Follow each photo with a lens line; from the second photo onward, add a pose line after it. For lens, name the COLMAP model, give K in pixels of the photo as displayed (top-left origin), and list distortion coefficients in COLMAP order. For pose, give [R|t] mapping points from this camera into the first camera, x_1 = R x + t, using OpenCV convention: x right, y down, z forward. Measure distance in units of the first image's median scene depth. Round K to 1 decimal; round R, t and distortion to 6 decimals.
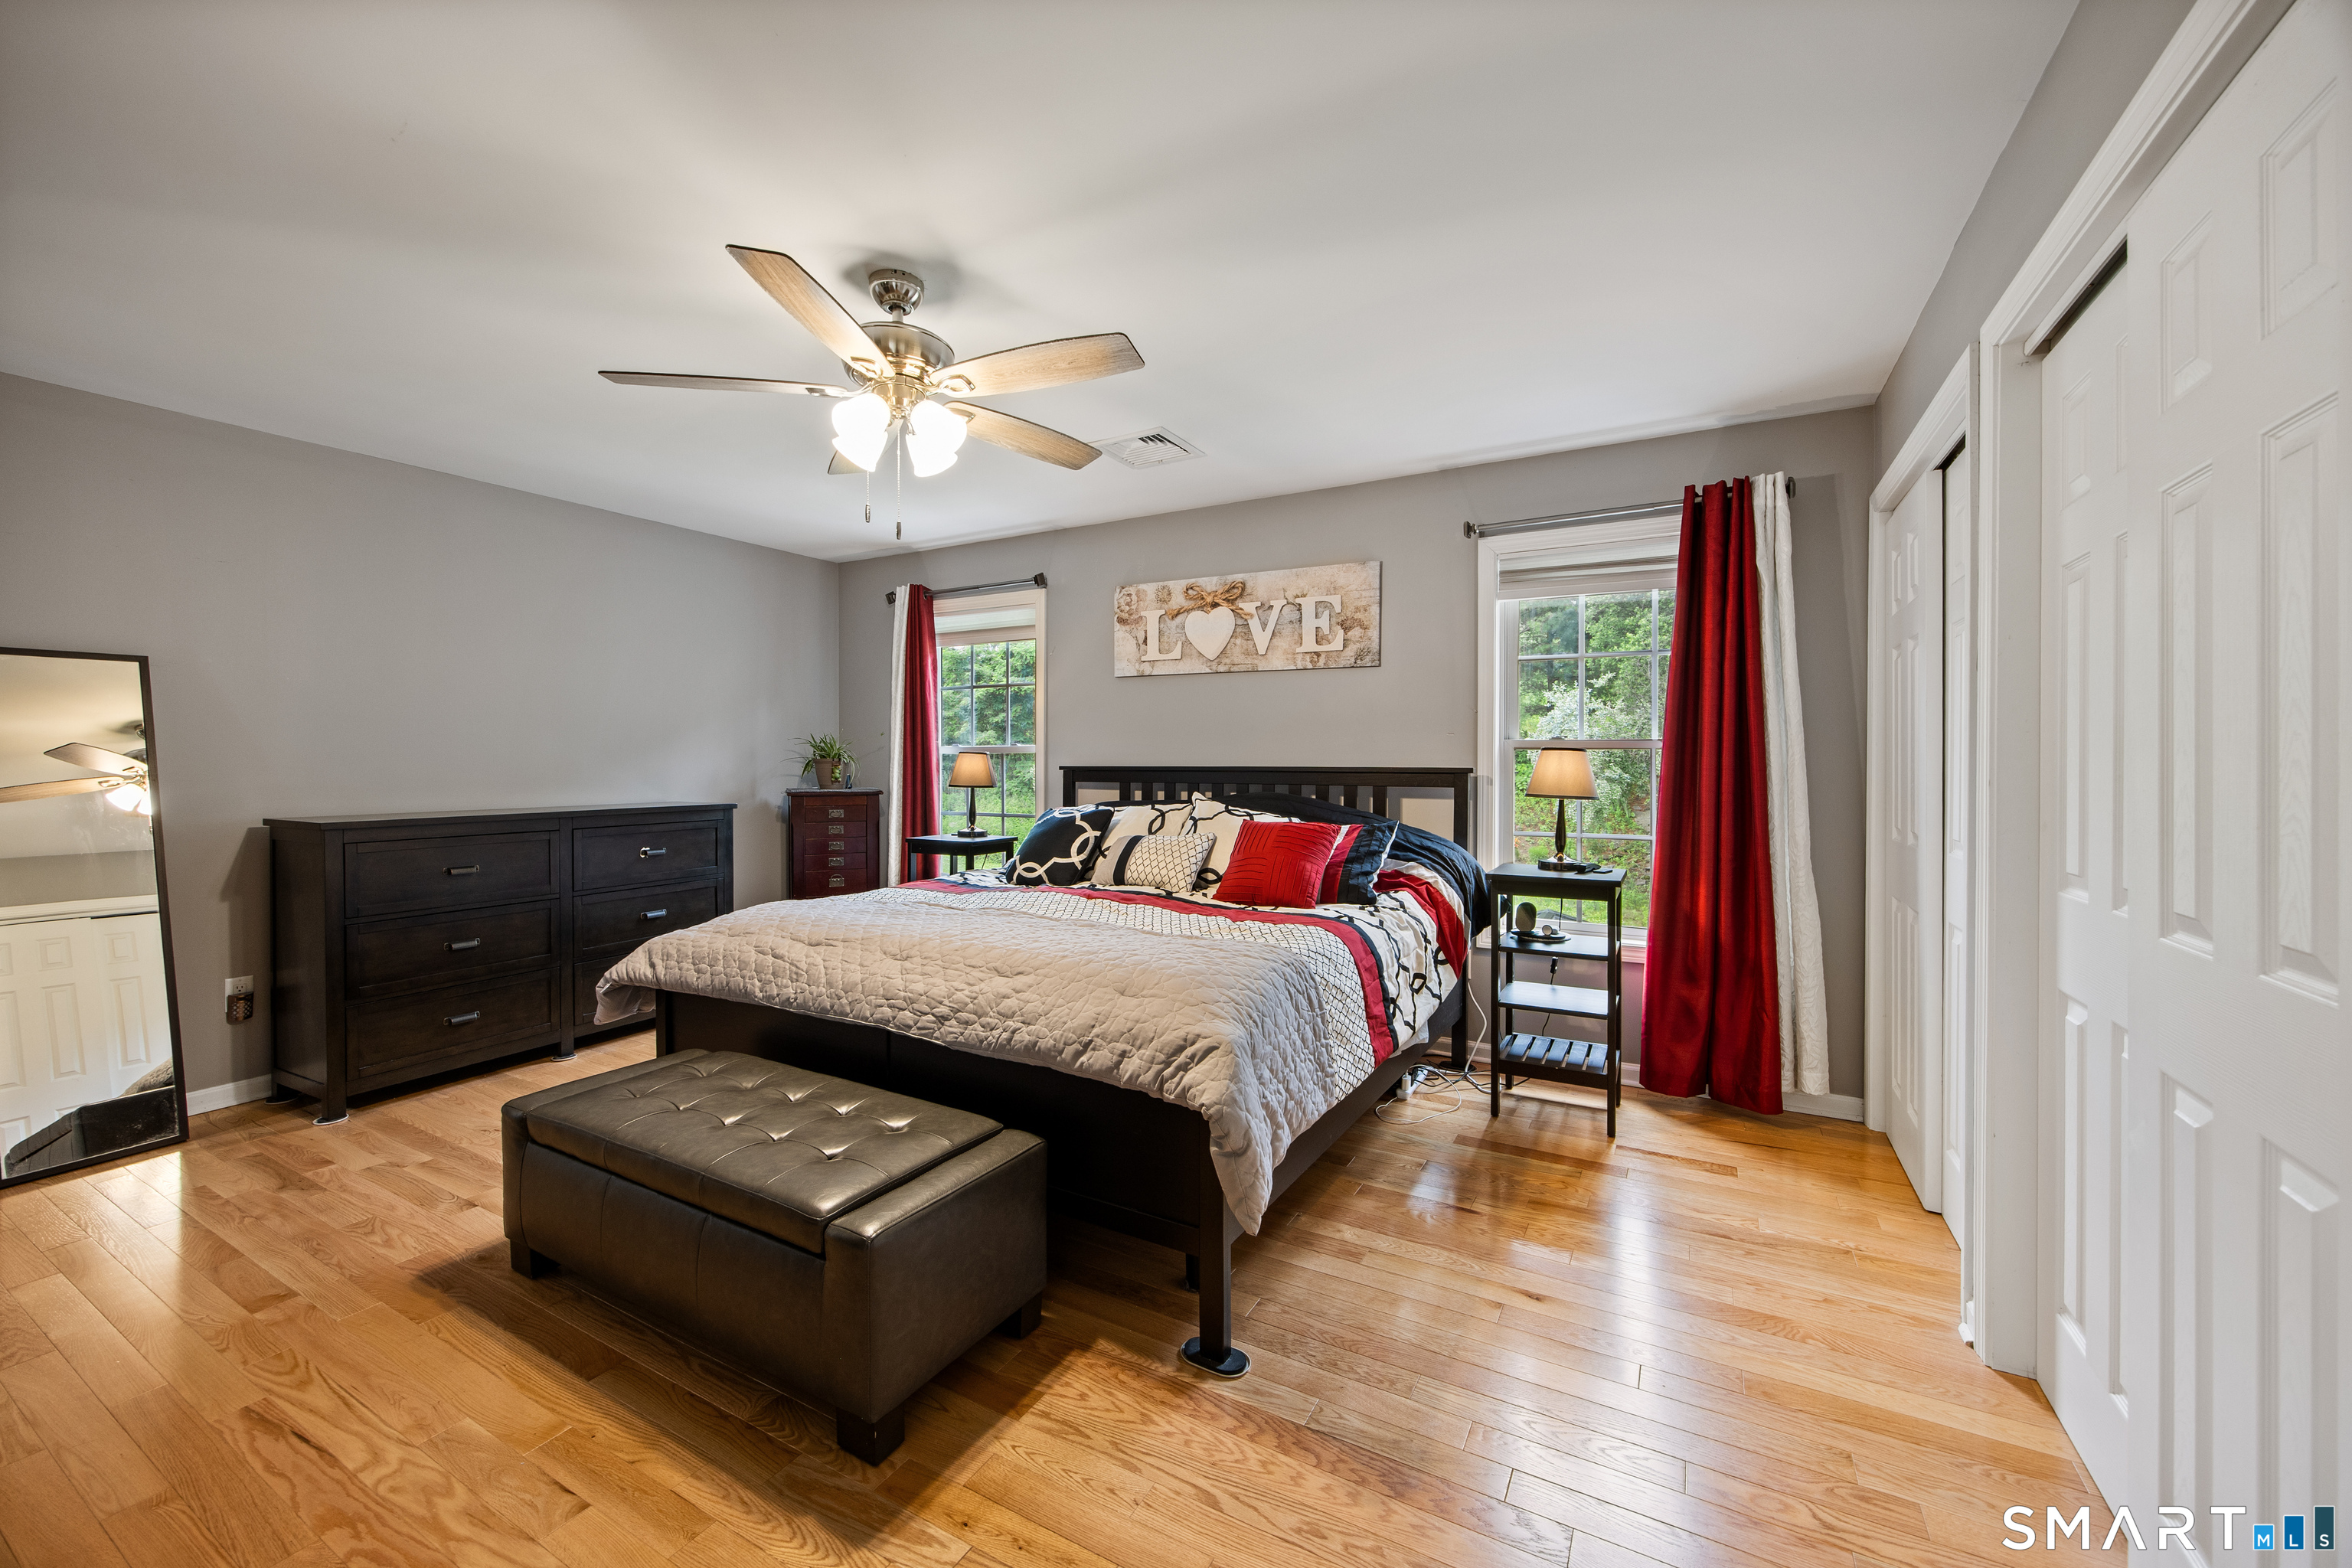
lens RADIAL K [[928.1, 0, 1172.9], [0, 928.1, 758.0], [0, 0, 1]] dist [0.000063, 0.000159]
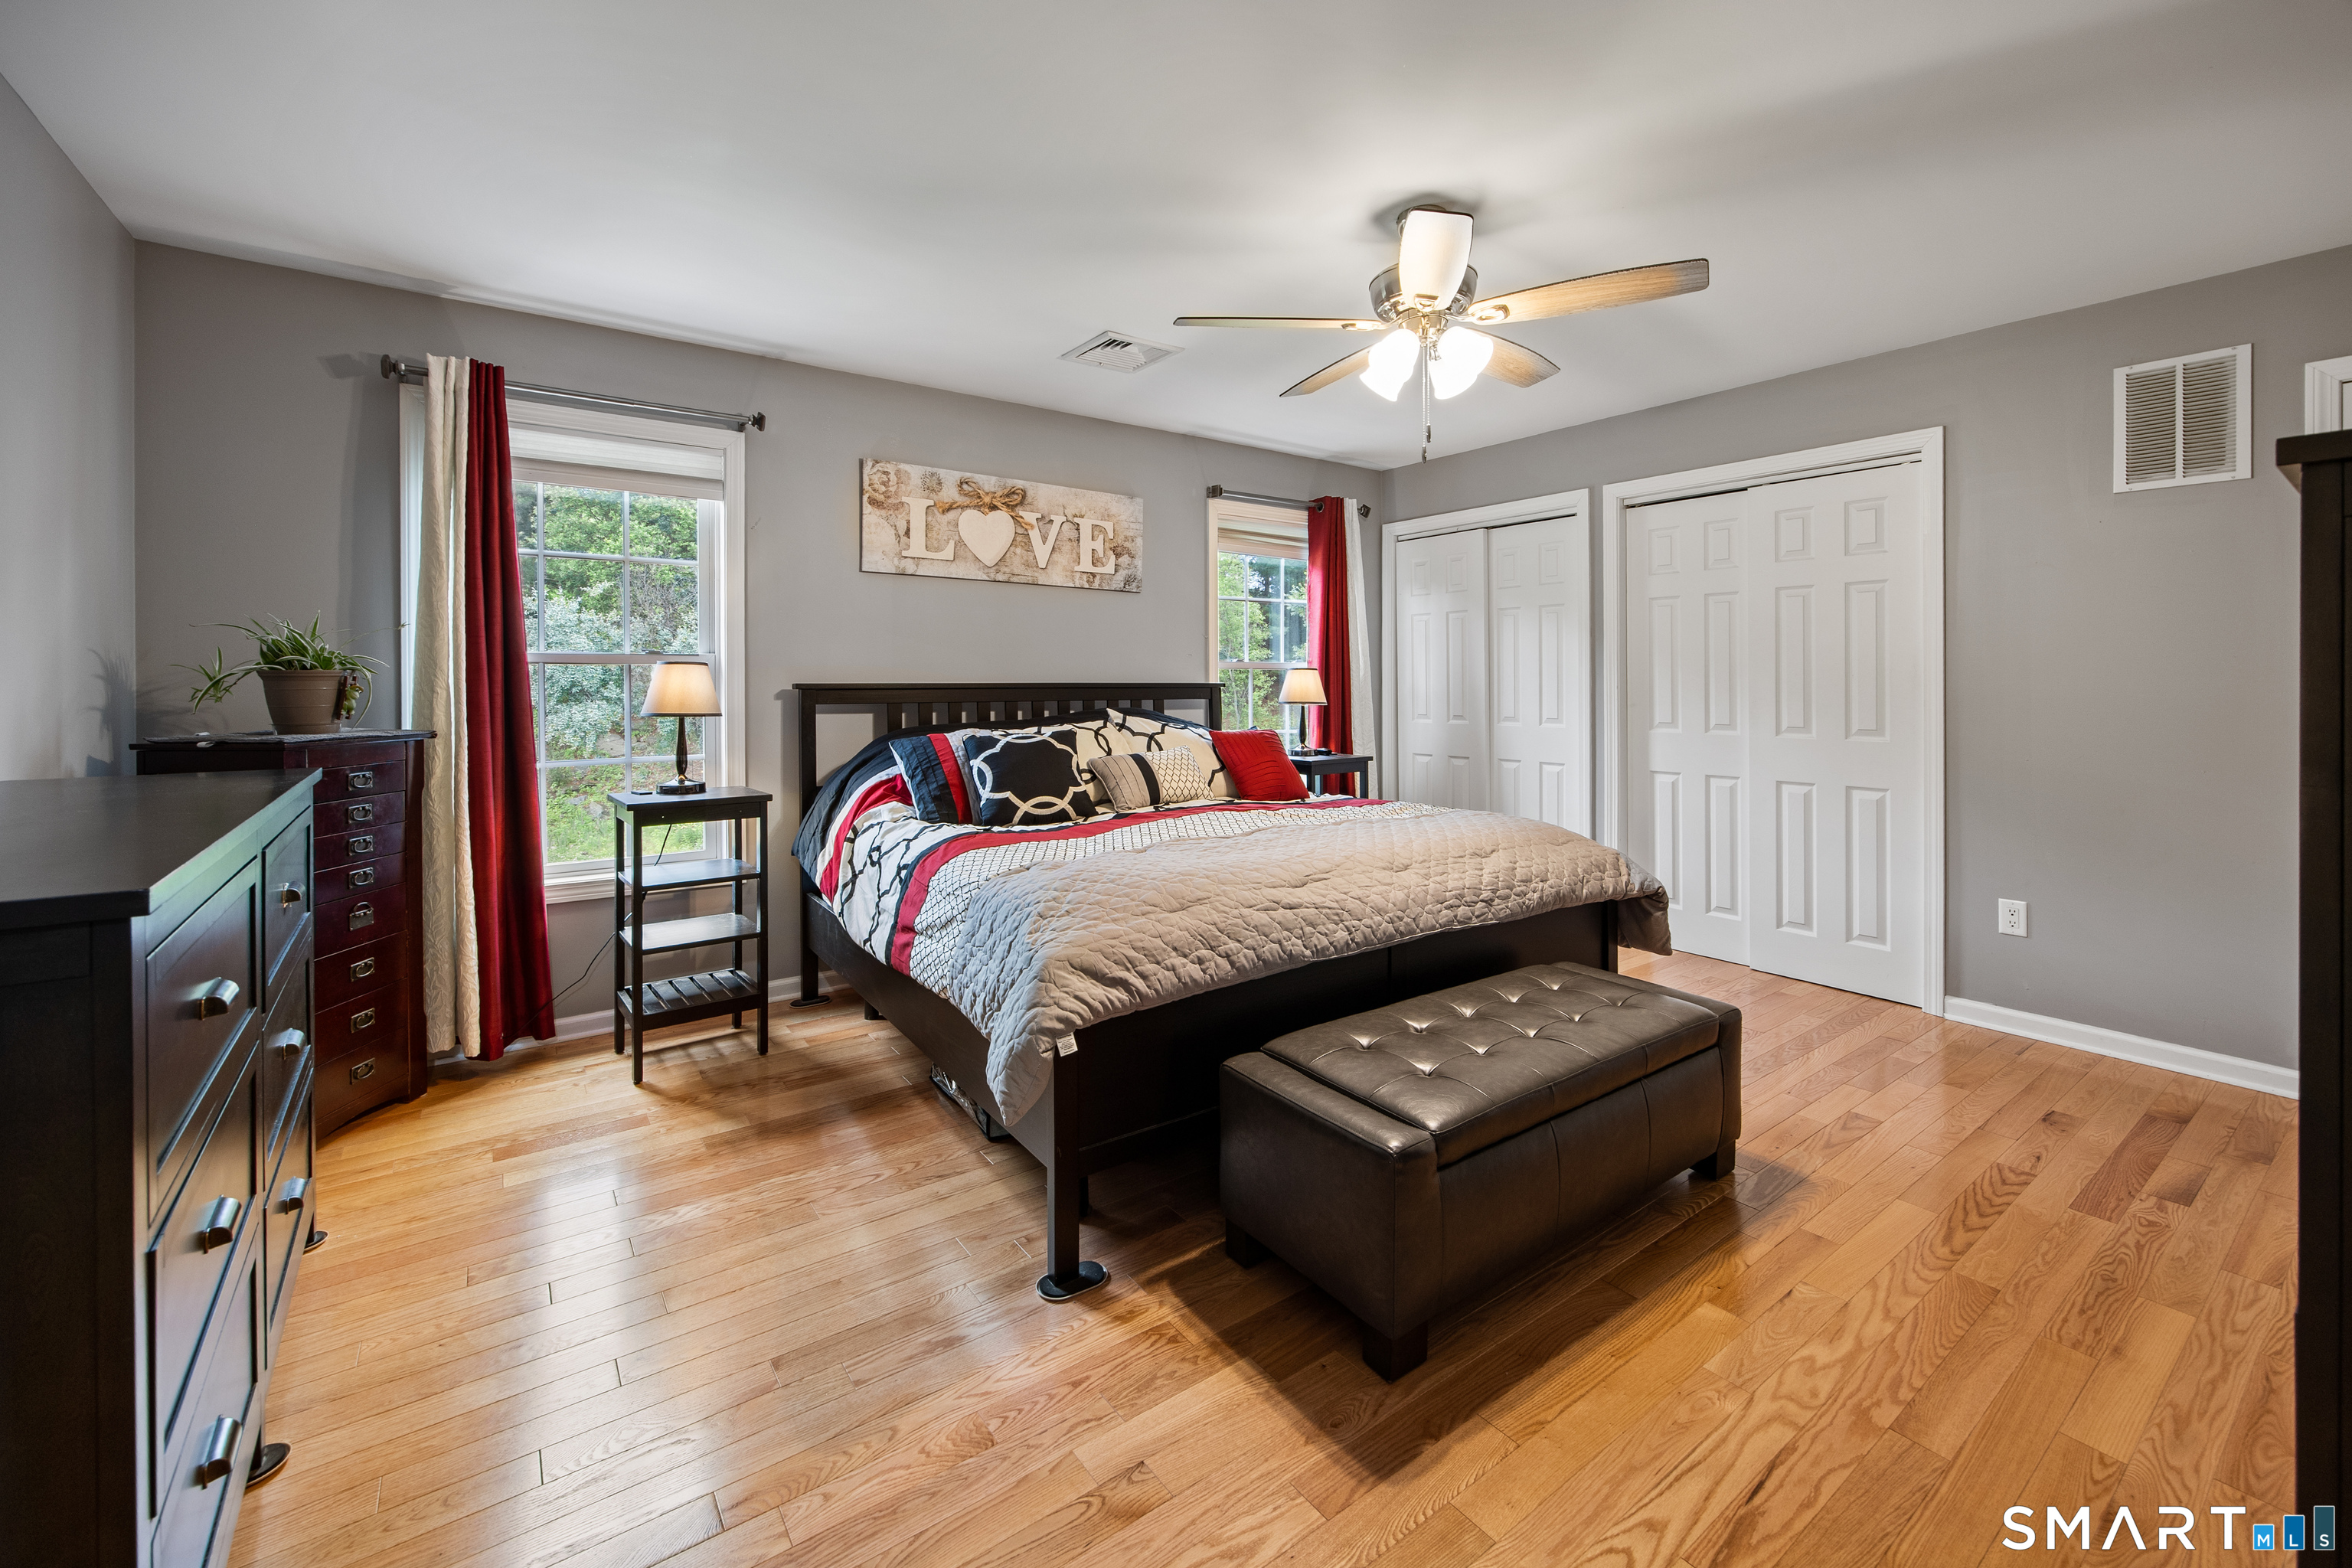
lens RADIAL K [[972.6, 0, 1171.0], [0, 972.6, 687.1], [0, 0, 1]] dist [0.001001, -0.000047]
pose [[0.405275, -0.008379, 0.914156, -0.826606], [-0.003068, 0.999940, 0.010526, 0.002916], [-0.914190, -0.007070, 0.405225, 0.481824]]
